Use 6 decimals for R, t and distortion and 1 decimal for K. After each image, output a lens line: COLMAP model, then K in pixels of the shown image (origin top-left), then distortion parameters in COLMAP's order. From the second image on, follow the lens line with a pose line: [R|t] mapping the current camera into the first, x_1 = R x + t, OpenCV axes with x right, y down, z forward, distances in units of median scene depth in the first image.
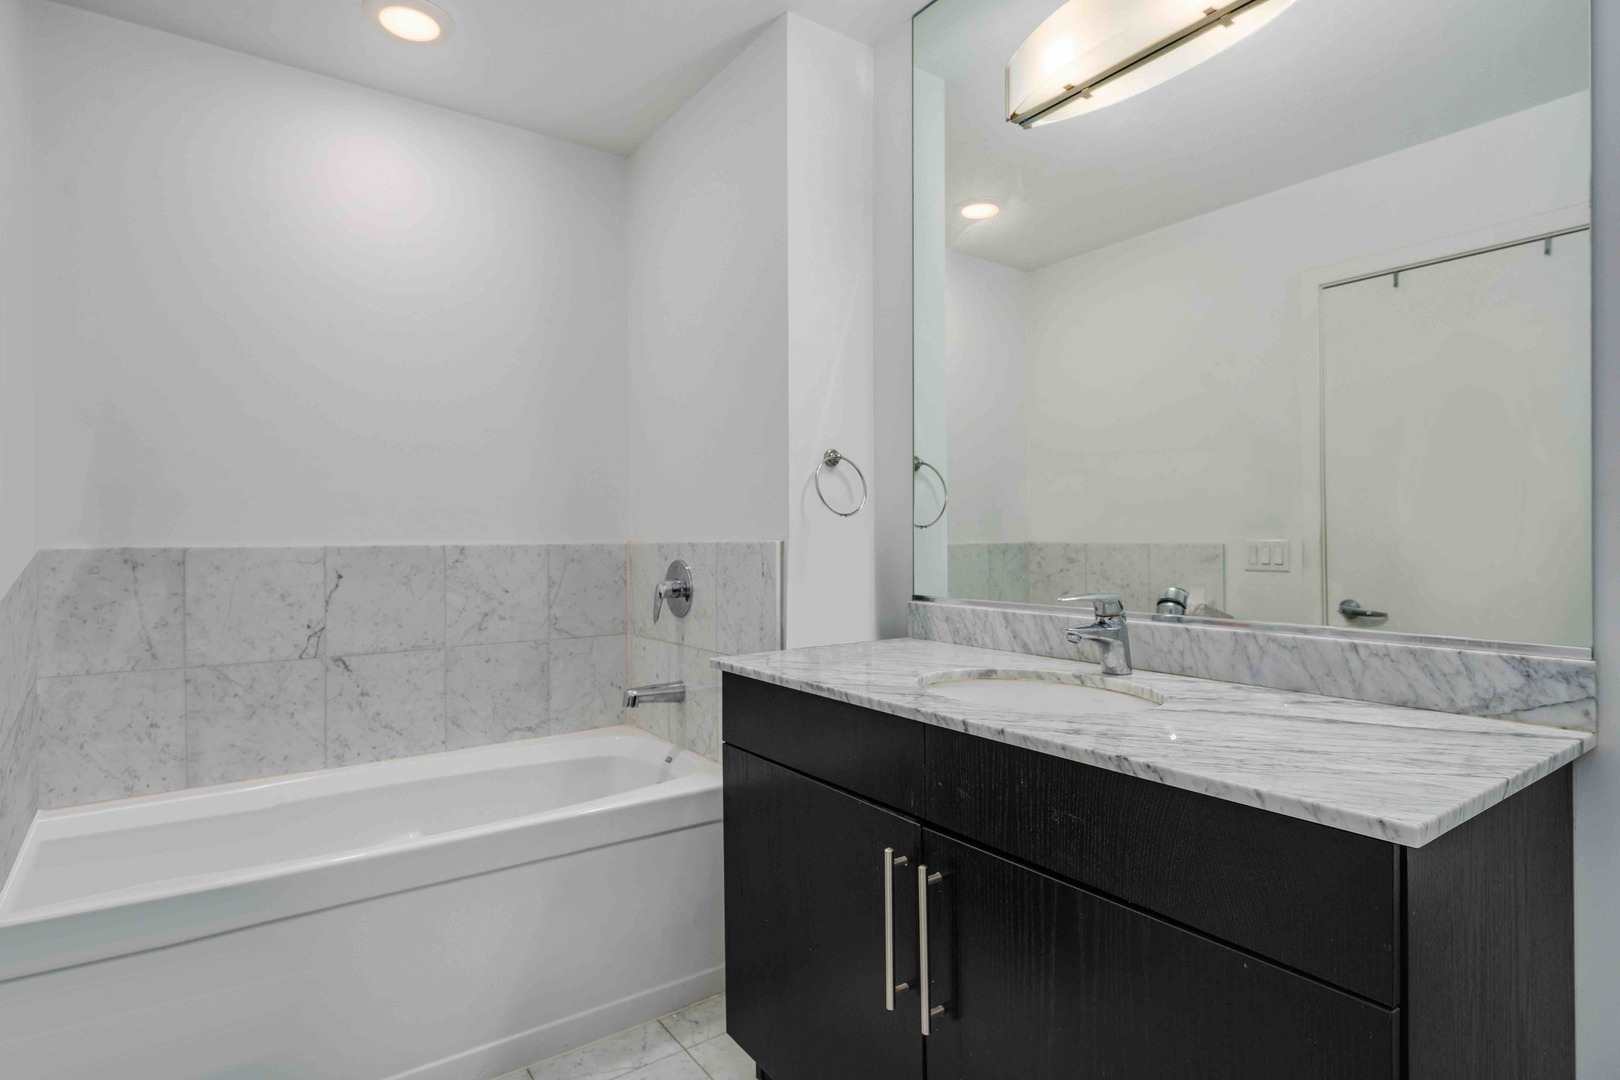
lens RADIAL K [[834.2, 0, 811.2], [0, 834.2, 539.5], [0, 0, 1]] dist [0.001240, 0.000156]
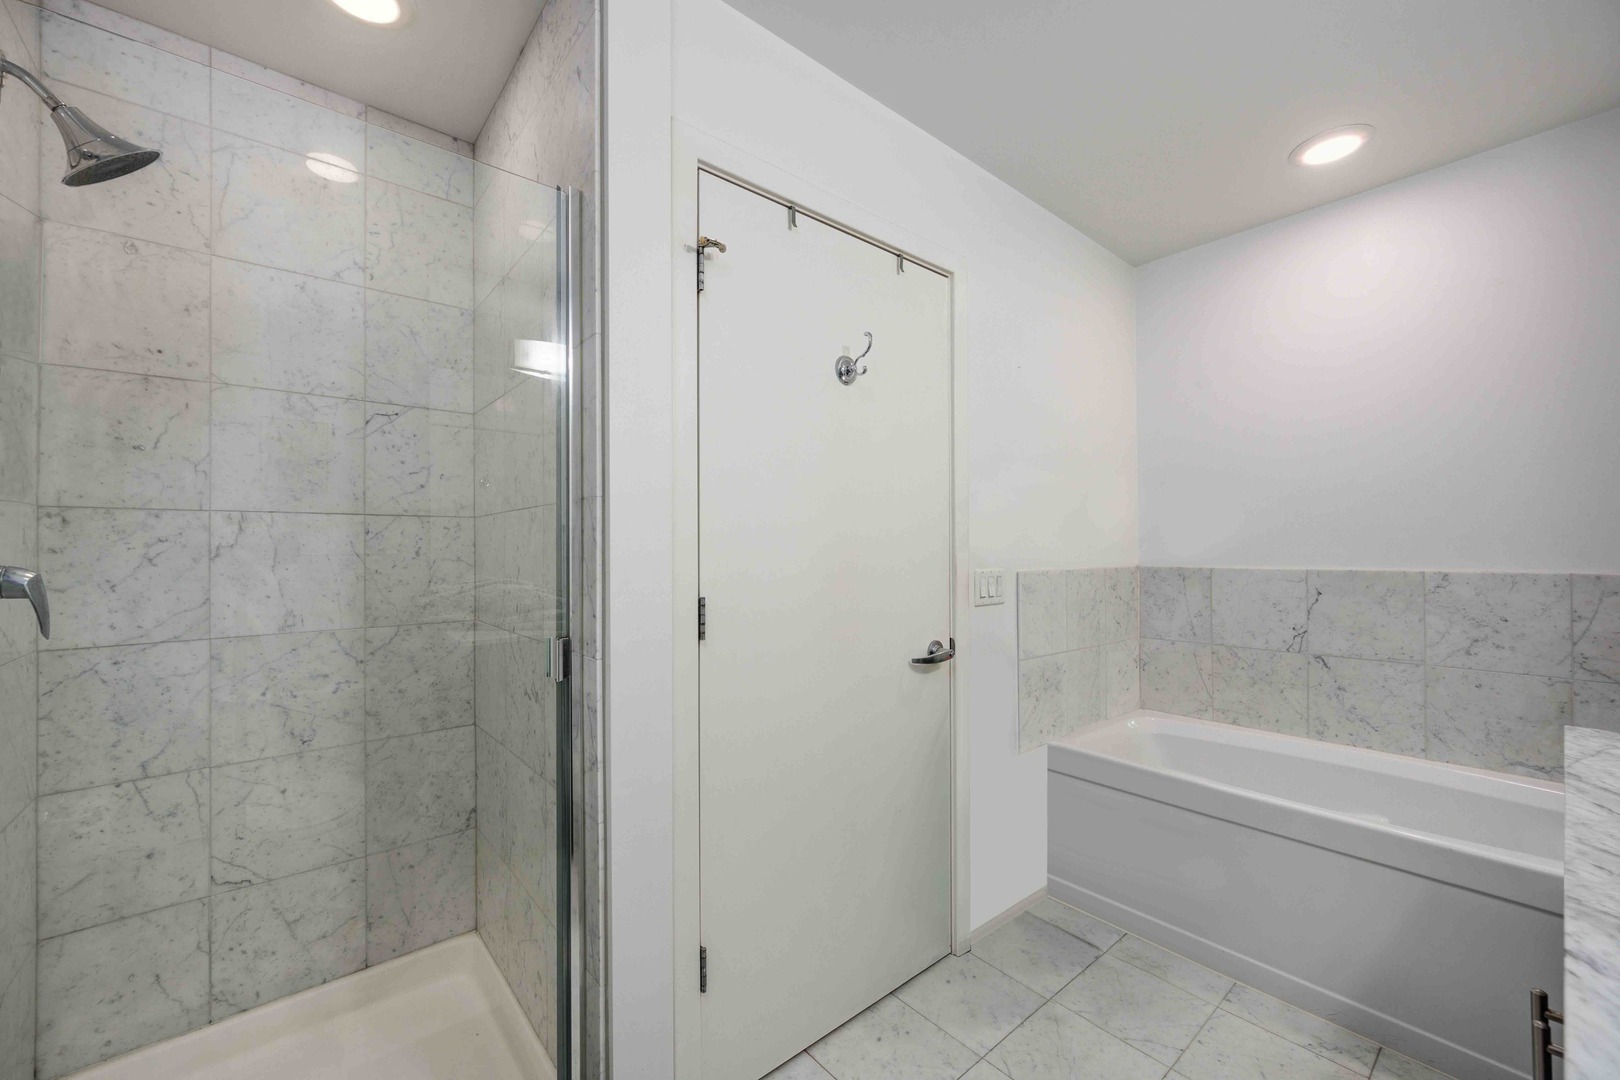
lens RADIAL K [[645.1, 0, 811.7], [0, 645.1, 542.7], [0, 0, 1]] dist [0.000085, 0.000687]
pose [[0.079821, -0.002261, -0.996807, 0.358880], [0.005001, 0.999986, -0.001868, -0.035100], [0.996797, -0.004836, 0.079831, 0.132745]]
